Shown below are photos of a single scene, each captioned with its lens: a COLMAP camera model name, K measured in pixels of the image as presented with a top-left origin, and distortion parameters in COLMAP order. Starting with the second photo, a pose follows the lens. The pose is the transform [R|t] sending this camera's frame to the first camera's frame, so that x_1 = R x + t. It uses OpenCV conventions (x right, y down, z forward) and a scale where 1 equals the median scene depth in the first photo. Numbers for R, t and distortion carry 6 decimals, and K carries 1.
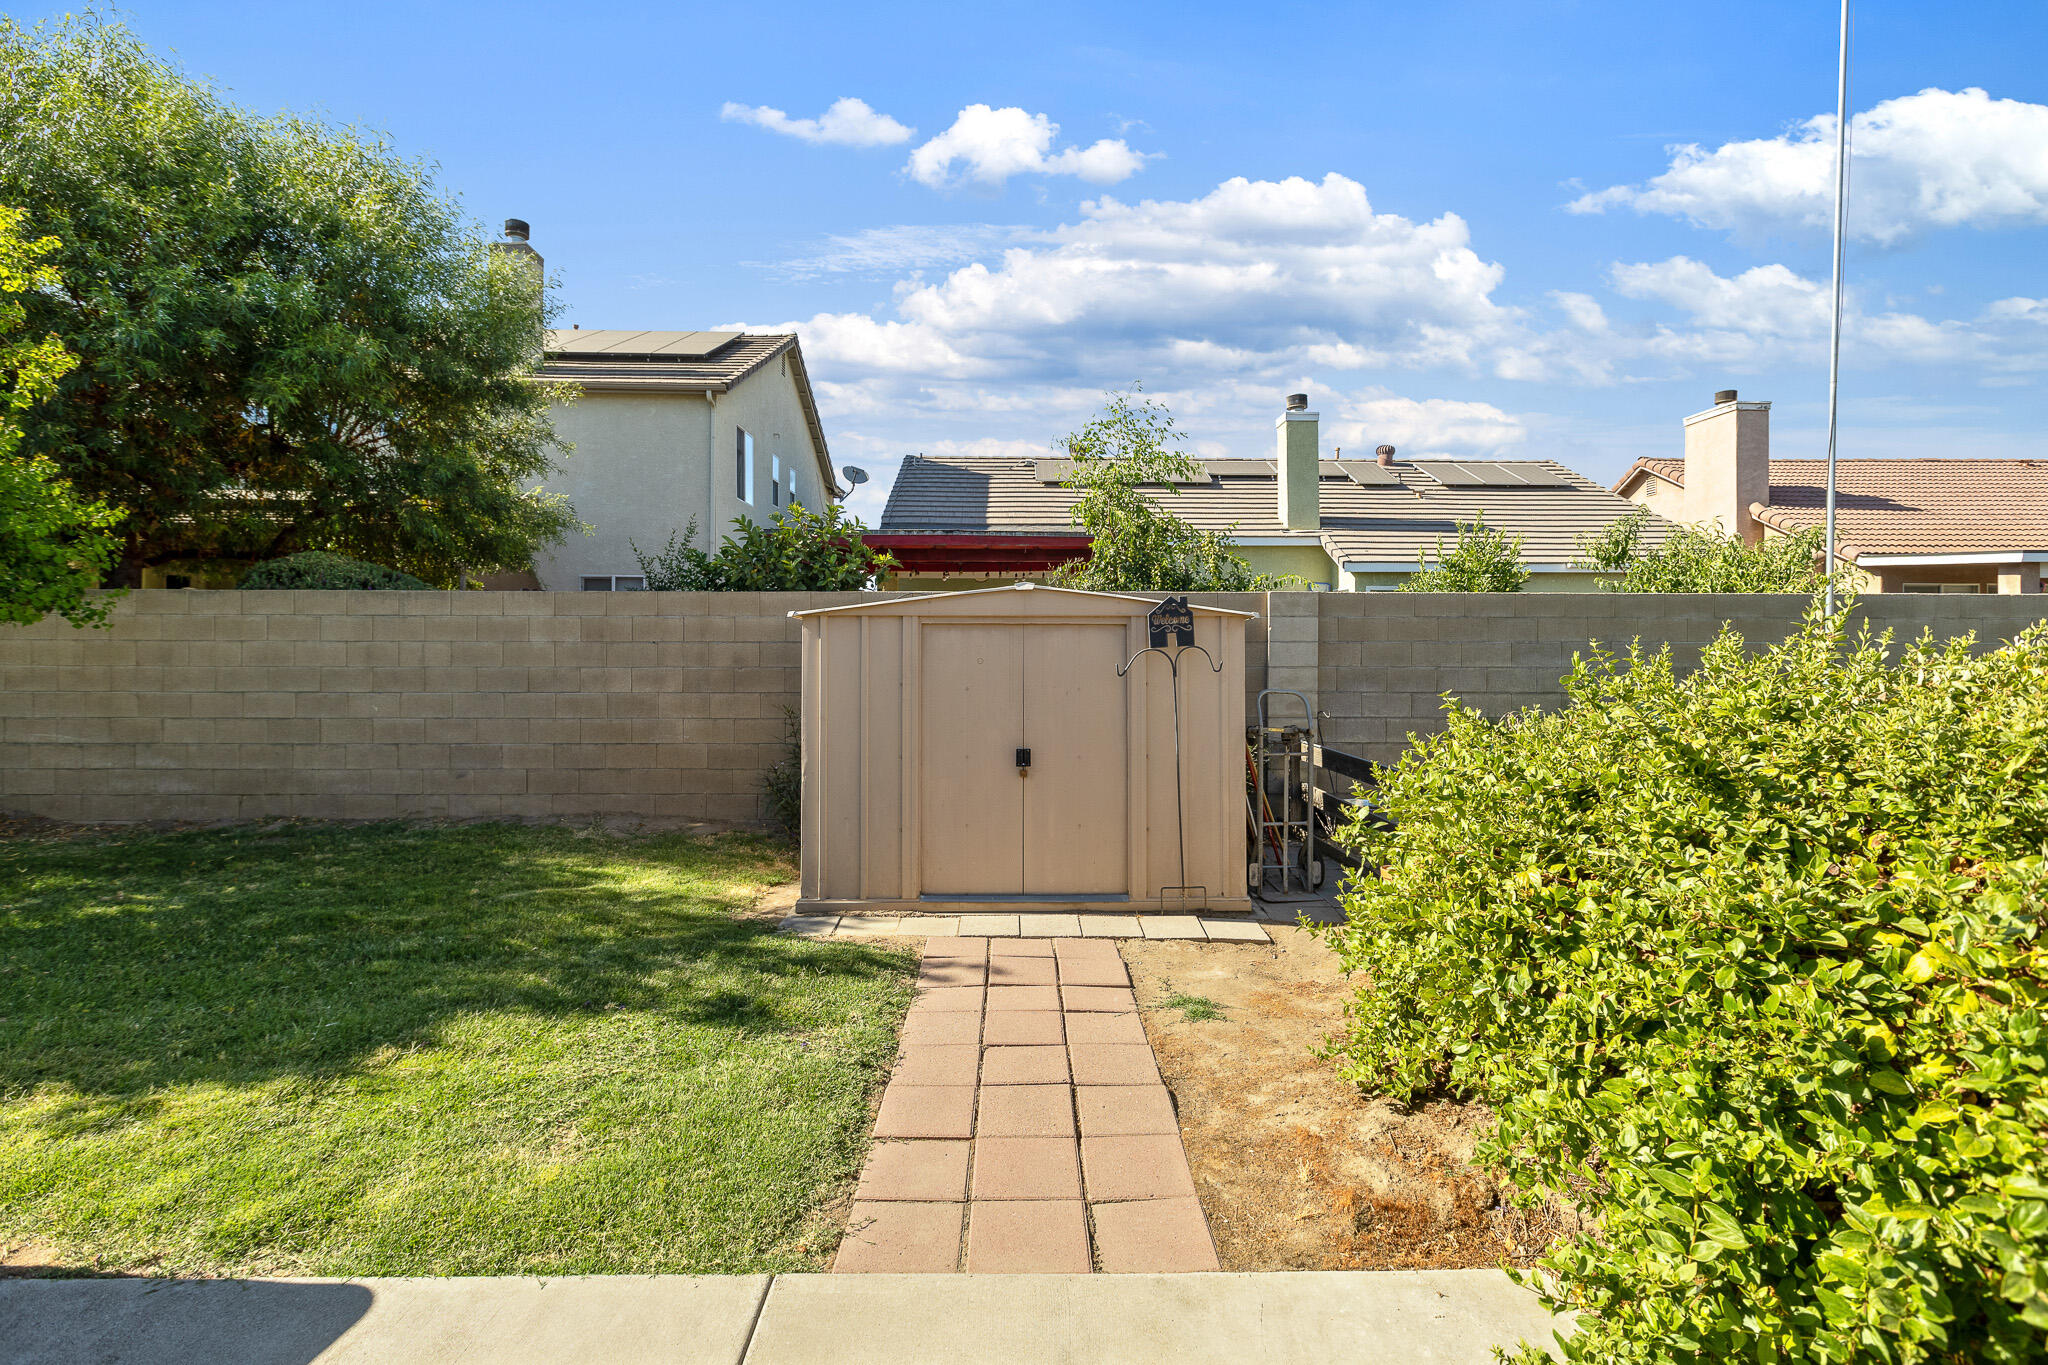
lens RADIAL K [[949.5, 0, 986.4], [0, 949.5, 647.0], [0, 0, 1]] dist [0.001409, 0.000025]
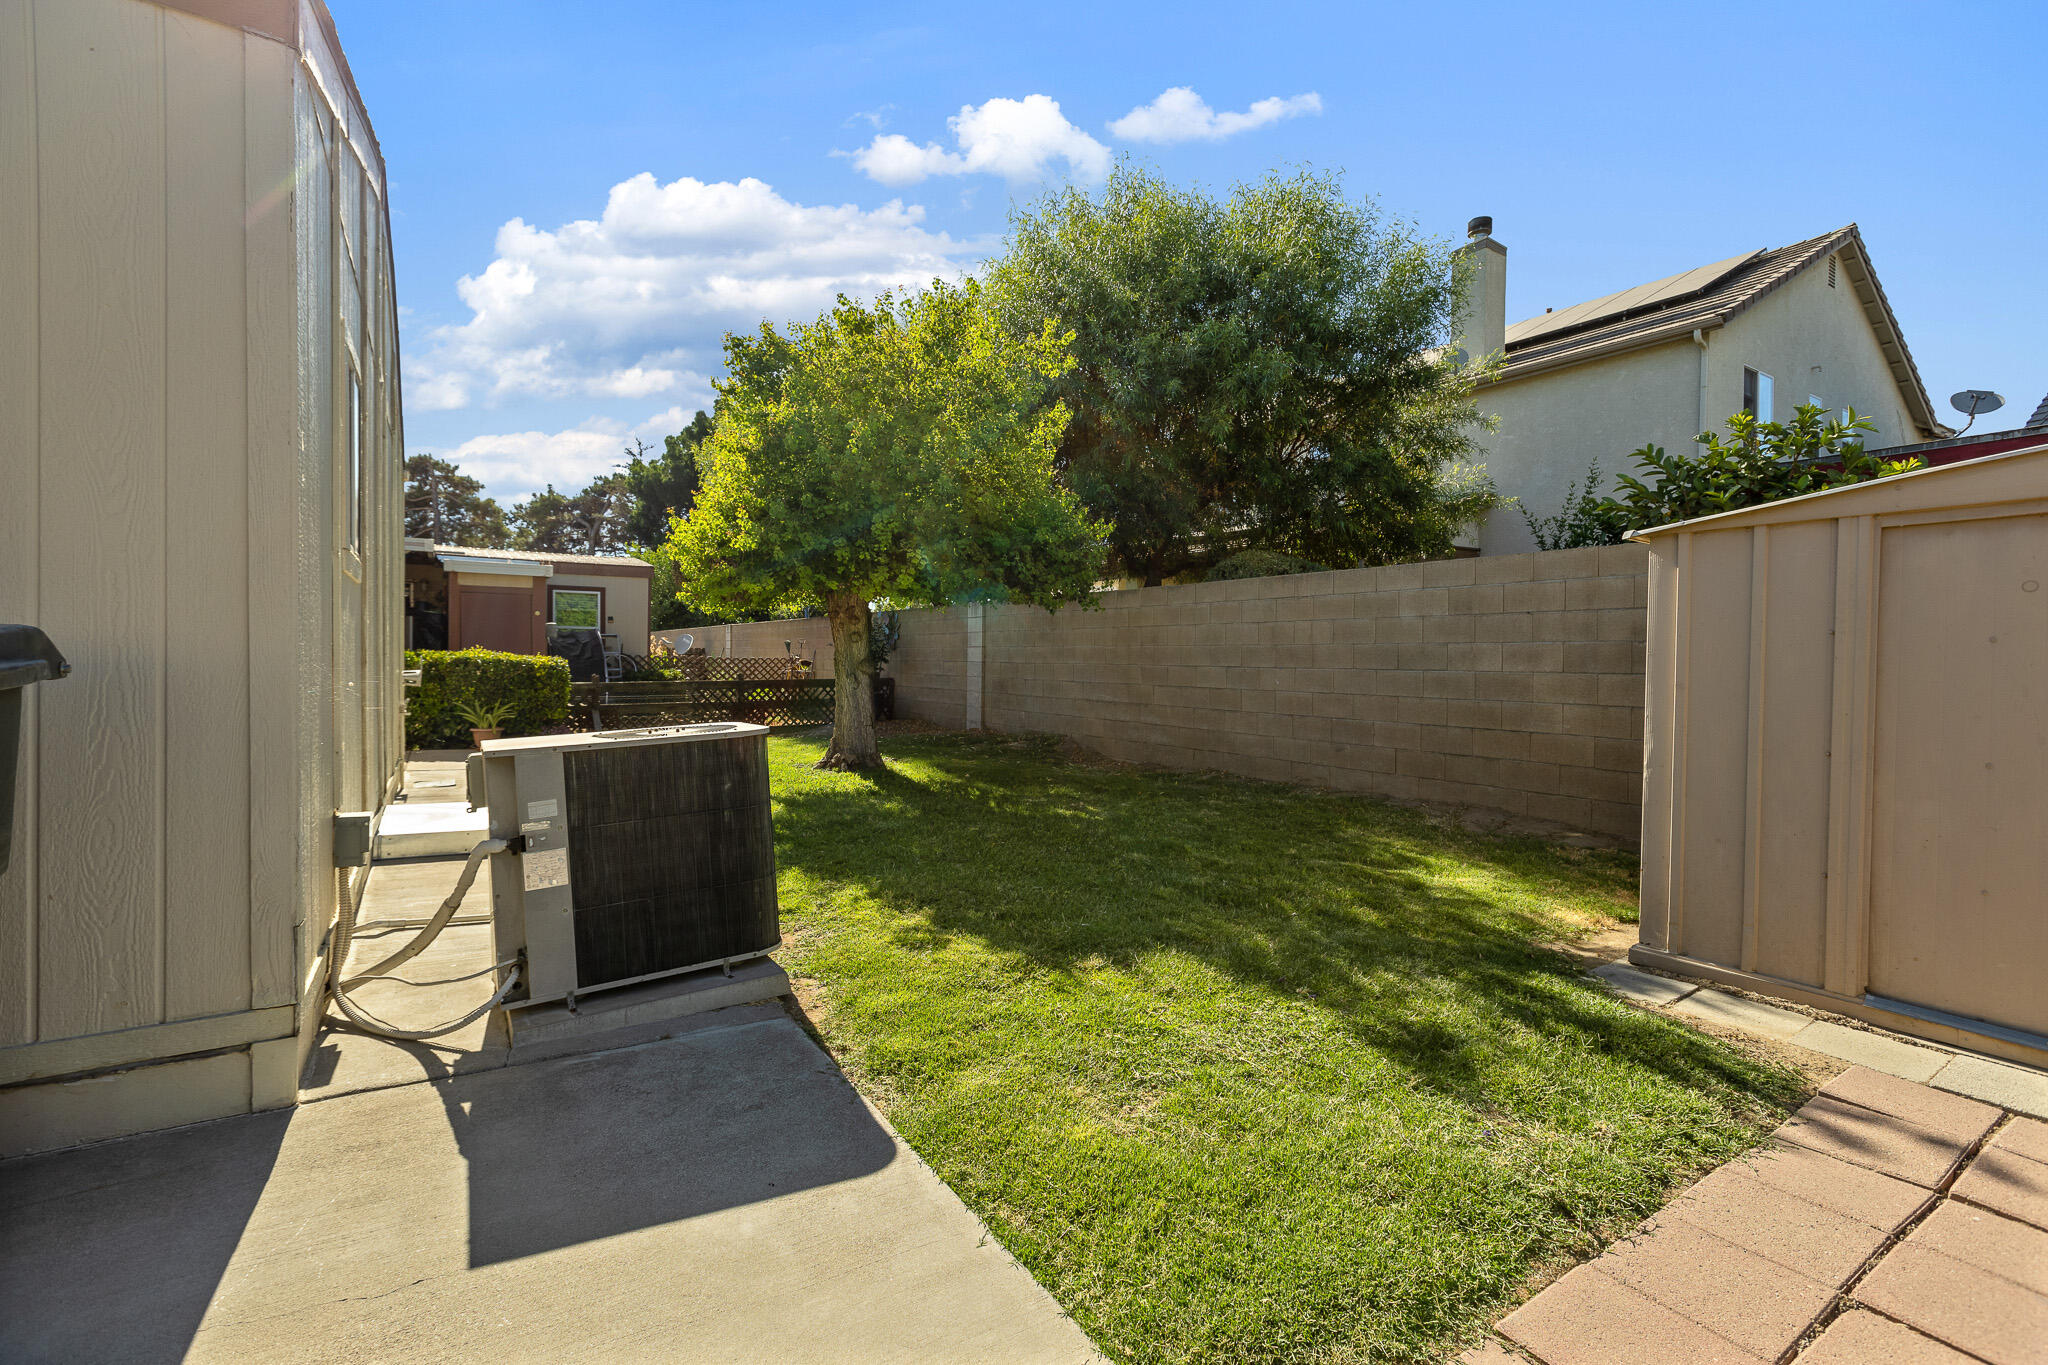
lens RADIAL K [[890.8, 0, 1015.5], [0, 890.8, 671.3], [0, 0, 1]] dist [-0.000149, -0.000358]
pose [[0.548349, 0.021166, -0.835982, 0.095996], [-0.015181, 0.999767, 0.015355, 0.061528], [0.836112, 0.004271, 0.548542, 0.257785]]
